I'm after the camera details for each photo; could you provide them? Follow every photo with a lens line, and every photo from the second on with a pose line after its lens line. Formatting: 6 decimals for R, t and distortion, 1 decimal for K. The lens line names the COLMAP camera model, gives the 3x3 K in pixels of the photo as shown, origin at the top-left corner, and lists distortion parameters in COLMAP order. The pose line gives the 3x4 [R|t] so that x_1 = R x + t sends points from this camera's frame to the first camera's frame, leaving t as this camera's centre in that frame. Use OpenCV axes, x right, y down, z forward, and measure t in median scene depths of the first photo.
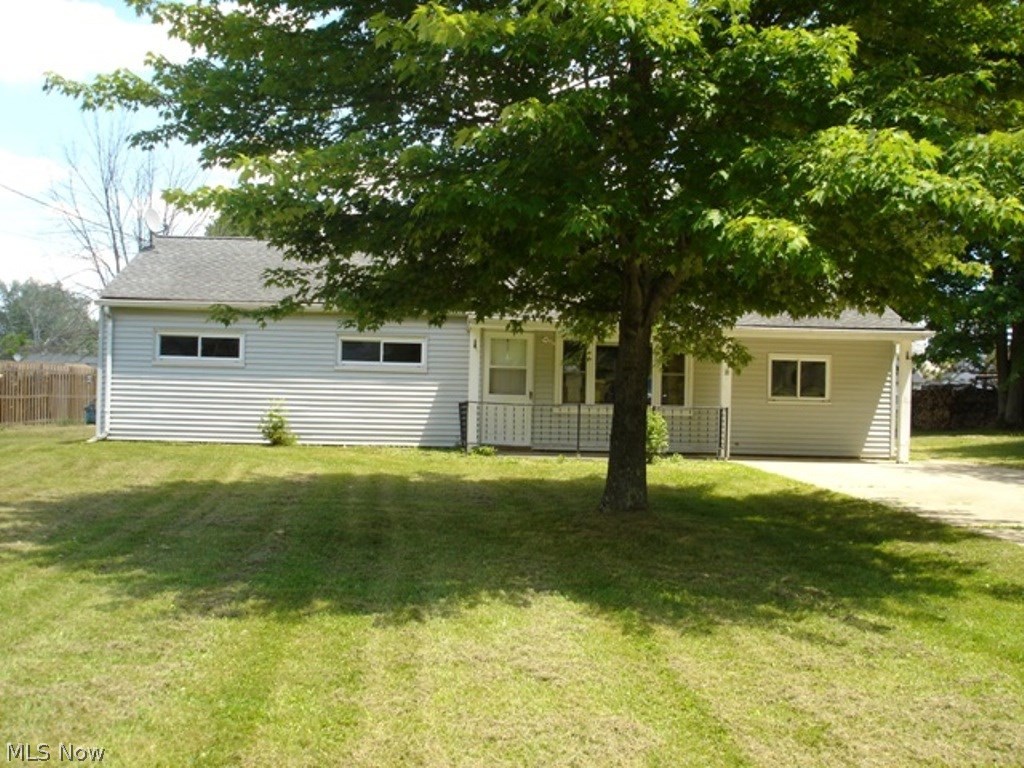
lens RADIAL K [[1140.2, 0, 512.0], [0, 1140.2, 384.0], [0, 0, 1]] dist [-0.098379, -0.019542]
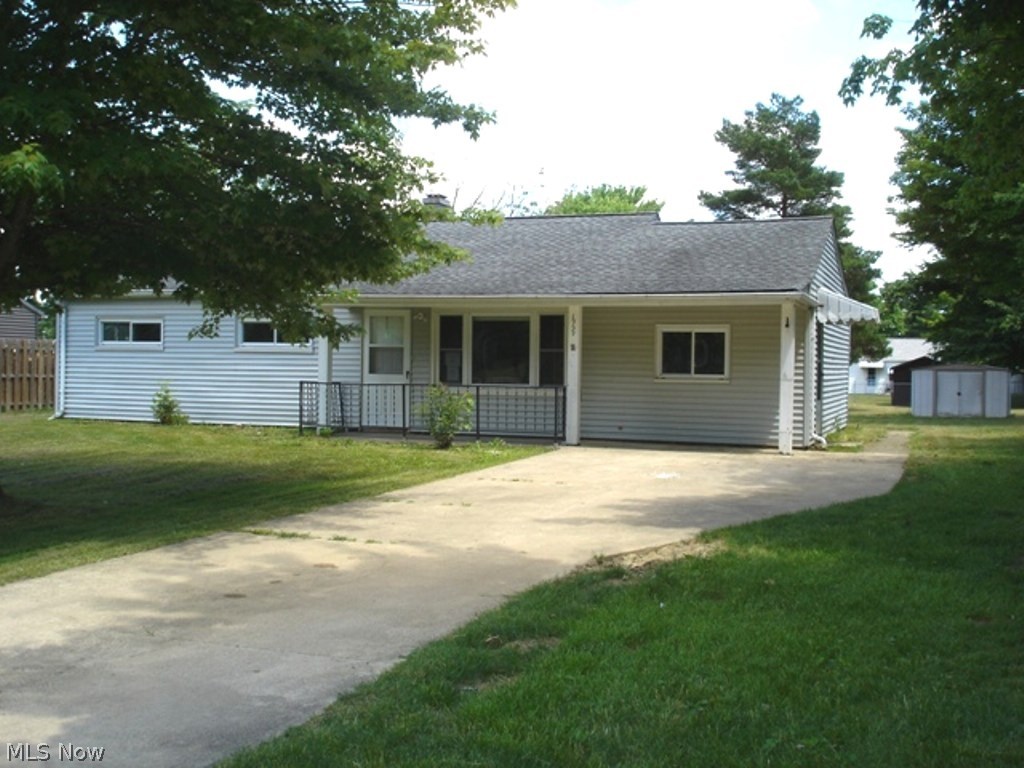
lens RADIAL K [[1140.2, 0, 512.0], [0, 1140.2, 384.0], [0, 0, 1]] dist [-0.098379, -0.019542]
pose [[0.911942, -0.004748, -0.410292, 0.490520], [0.008499, 0.999937, 0.007320, 0.011605], [0.410232, -0.010163, 0.911925, 0.165213]]
